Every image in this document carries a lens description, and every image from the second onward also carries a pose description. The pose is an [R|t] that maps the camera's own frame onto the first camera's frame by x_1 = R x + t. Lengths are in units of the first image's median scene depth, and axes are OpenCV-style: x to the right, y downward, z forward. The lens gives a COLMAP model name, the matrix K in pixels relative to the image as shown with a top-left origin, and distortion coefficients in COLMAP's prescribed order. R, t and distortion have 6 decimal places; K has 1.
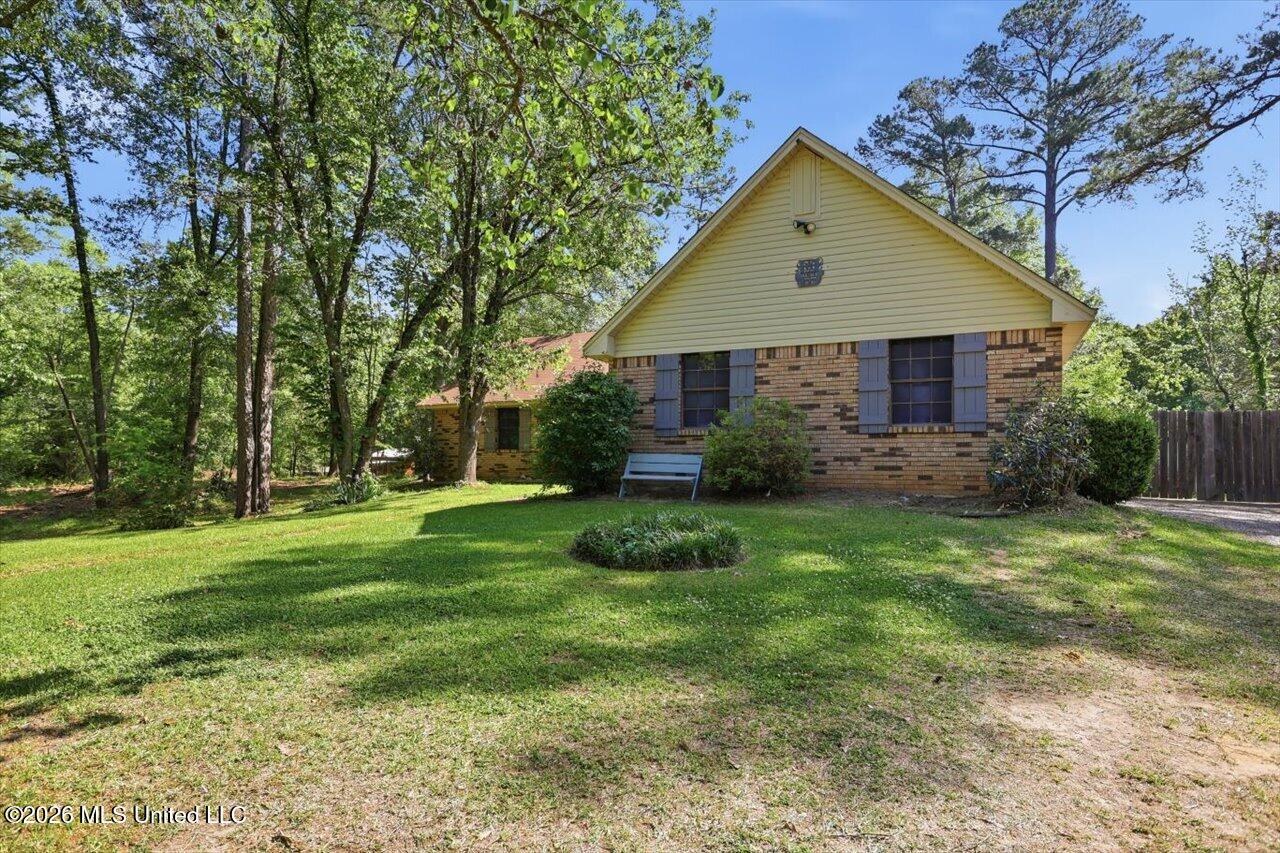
lens RADIAL K [[618.9, 0, 642.4], [0, 618.9, 413.9], [0, 0, 1]] dist [-0.000518, -0.000215]
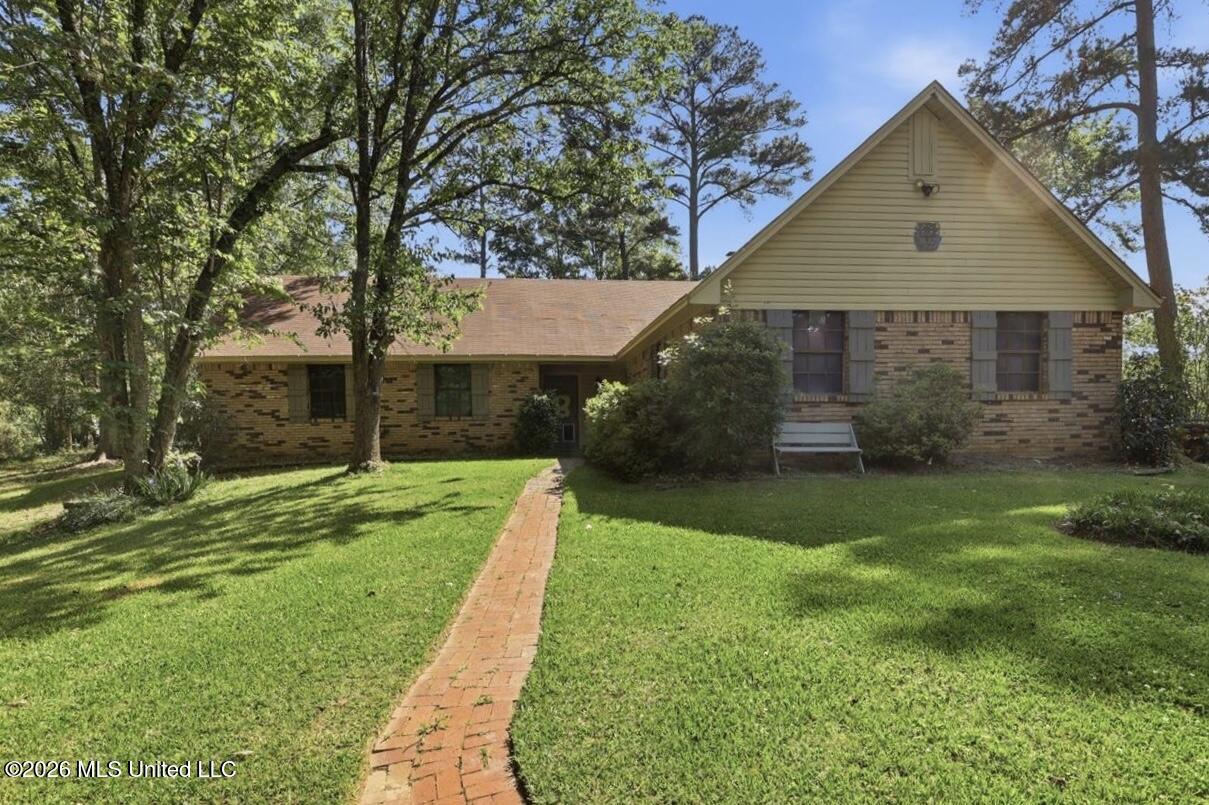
lens RADIAL K [[610.5, 0, 604.5], [0, 610.5, 424.3], [0, 0, 1]] dist [0.004040, 0.000468]
pose [[0.874566, -0.013711, 0.484712, -0.669653], [-0.021025, 0.997588, 0.066154, 0.015917], [-0.484450, -0.068047, 0.872168, 0.389532]]
